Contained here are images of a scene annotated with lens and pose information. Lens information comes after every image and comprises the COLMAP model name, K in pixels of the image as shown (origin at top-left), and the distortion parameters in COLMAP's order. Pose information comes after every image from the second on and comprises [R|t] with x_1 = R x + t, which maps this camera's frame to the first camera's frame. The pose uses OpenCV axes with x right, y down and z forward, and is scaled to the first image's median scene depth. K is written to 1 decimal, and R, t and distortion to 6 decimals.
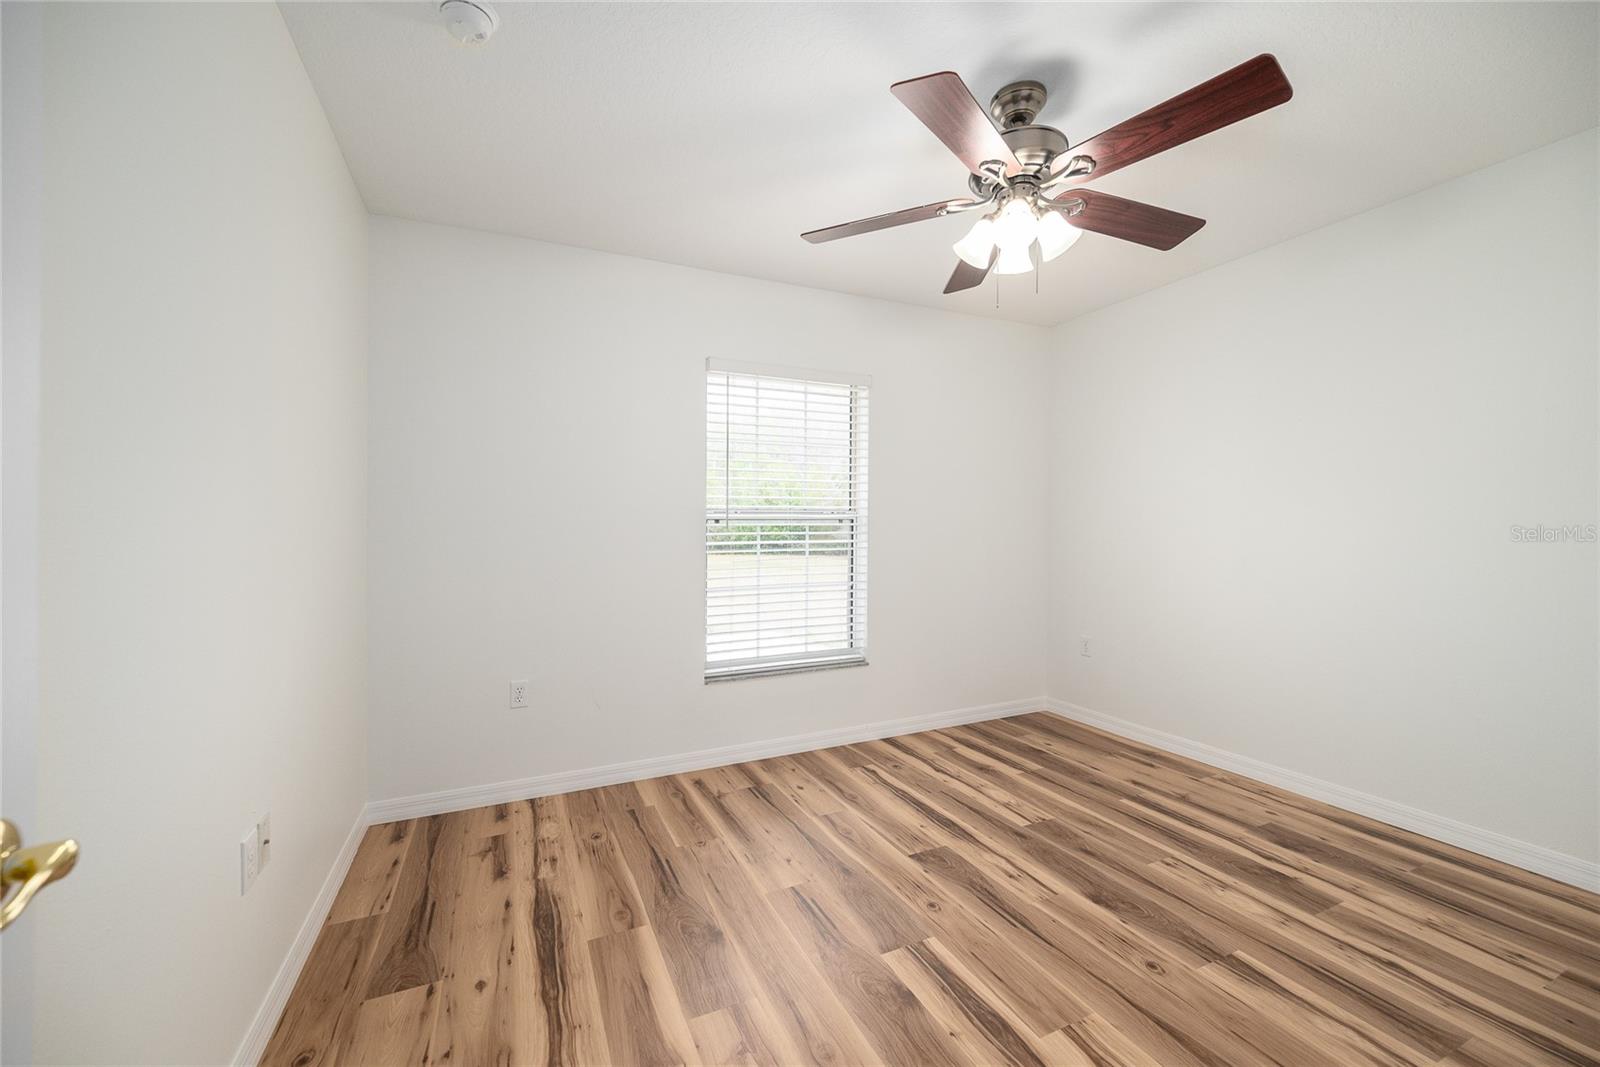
lens RADIAL K [[638.2, 0, 804.5], [0, 638.2, 498.3], [0, 0, 1]] dist [0.000534, 0.000314]
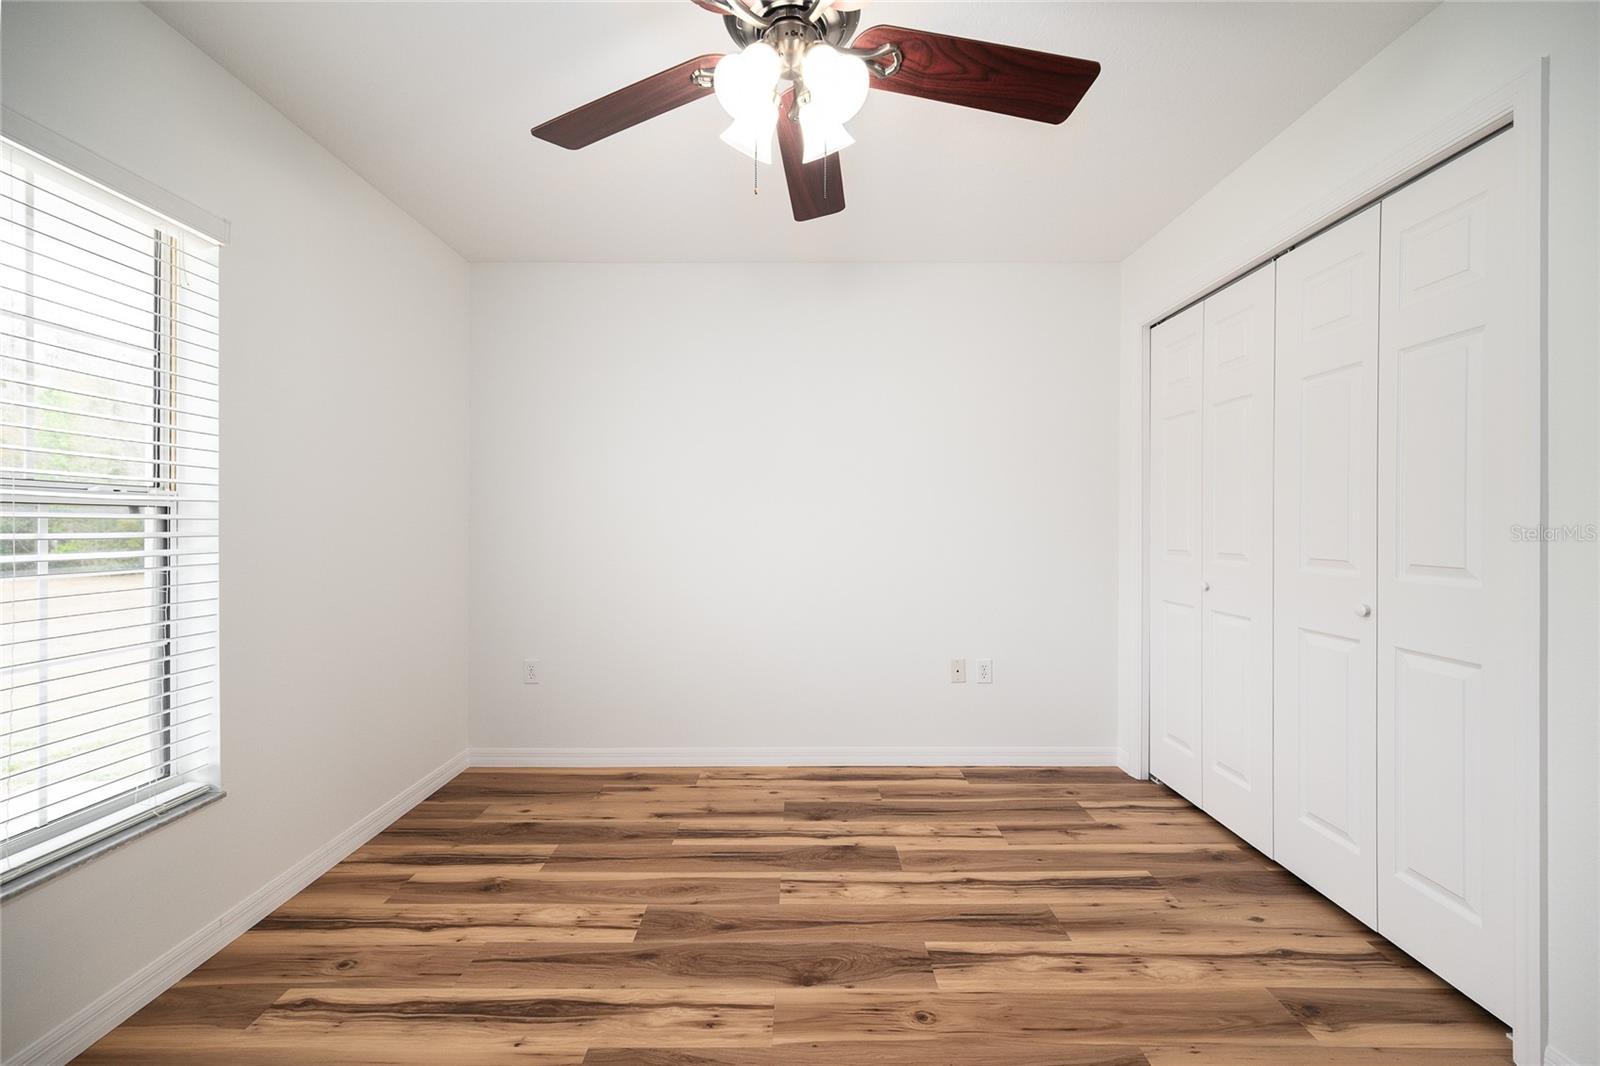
lens RADIAL K [[637.5, 0, 794.4], [0, 637.5, 521.9], [0, 0, 1]] dist [-0.000813, -0.000121]
pose [[0.427595, 0.009789, 0.903917, -0.224452], [-0.043788, 0.998992, 0.009895, 0.028111], [-0.902909, -0.043812, 0.427592, 0.535669]]
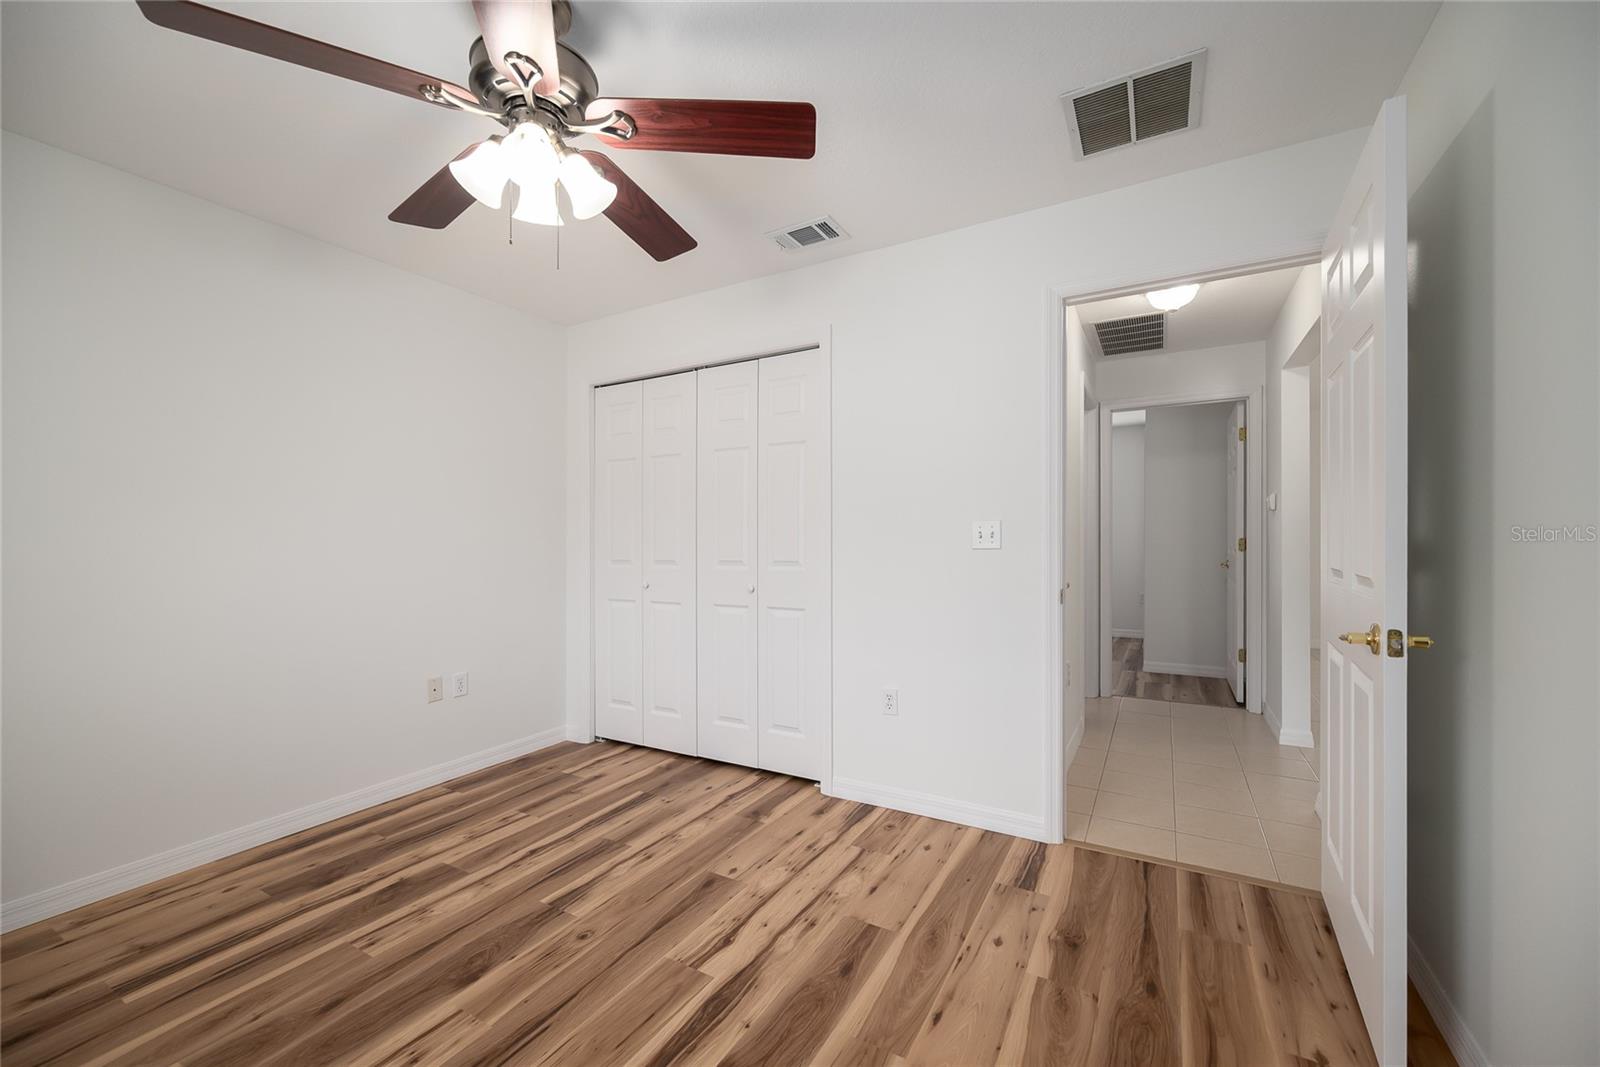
lens RADIAL K [[636.4, 0, 811.2], [0, 636.4, 540.8], [0, 0, 1]] dist [-0.000931, 0.000059]
pose [[-0.584548, 0.010773, 0.811288, -0.388344], [-0.023841, 0.999252, -0.030446, 0.047280], [-0.811009, -0.037139, -0.583854, 0.891021]]
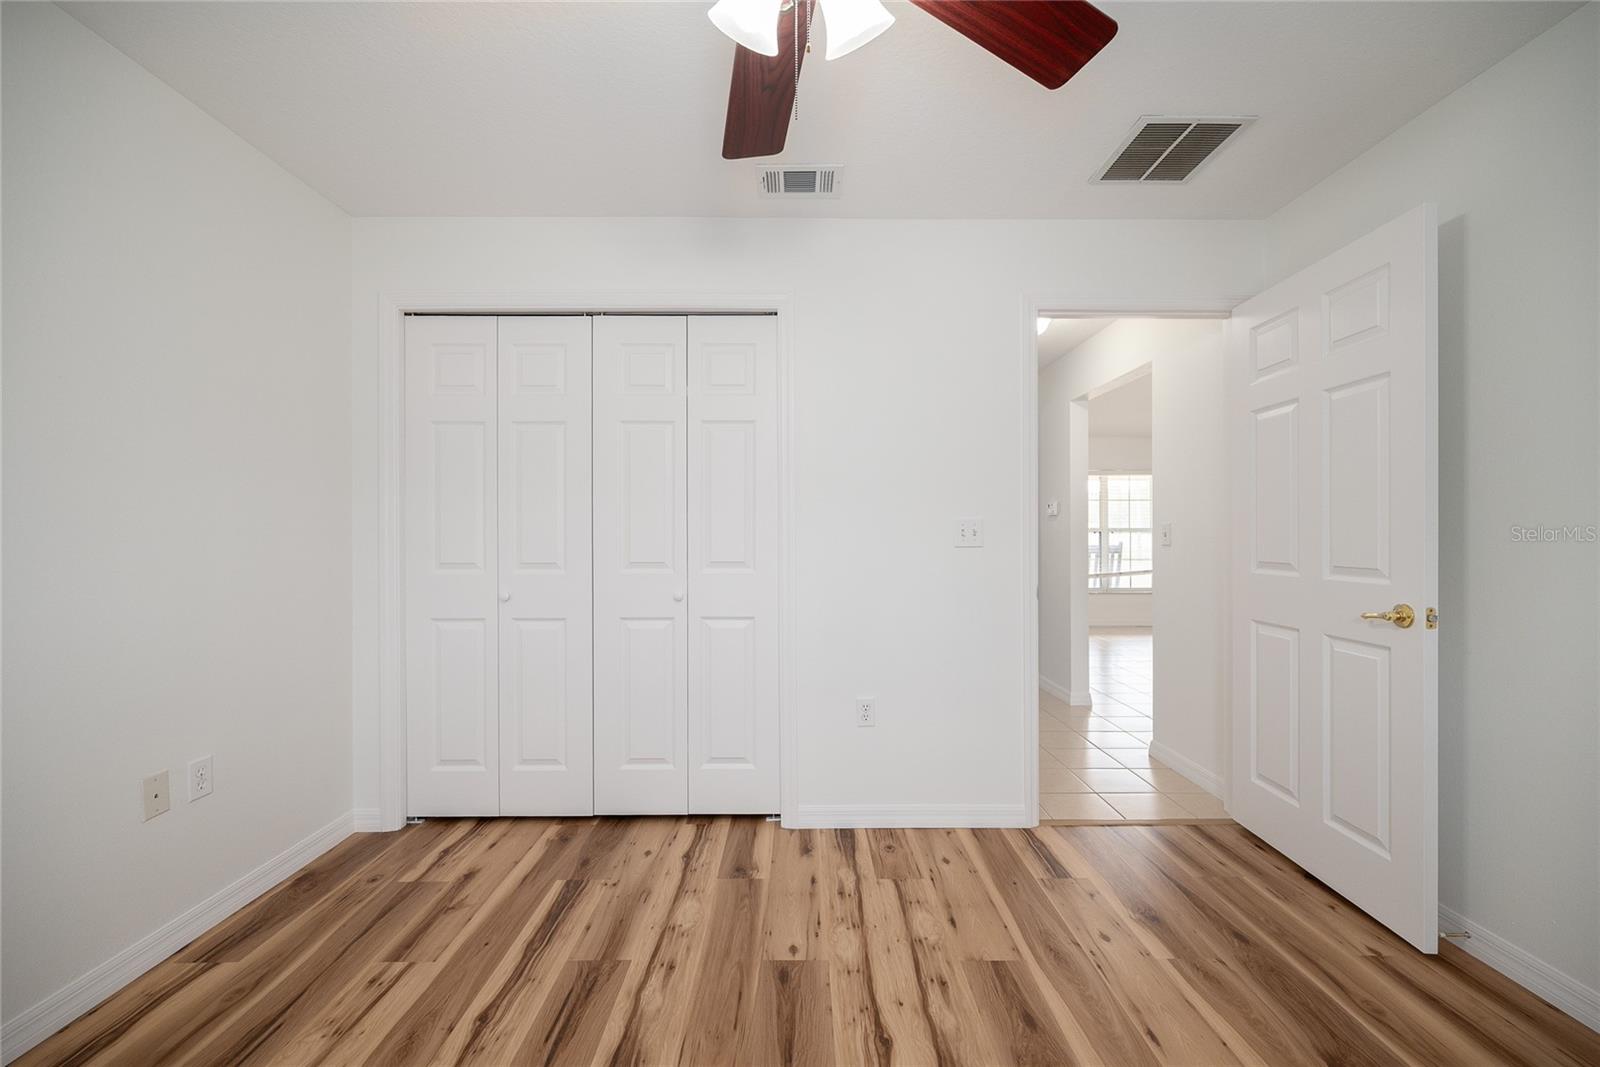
lens RADIAL K [[636.4, 0, 811.2], [0, 636.4, 540.8], [0, 0, 1]] dist [-0.000931, 0.000059]
pose [[-0.911429, 0.004768, 0.411429, 0.078676], [-0.011056, 0.999288, -0.036073, 0.052314], [-0.411308, -0.037427, -0.910728, 1.095234]]
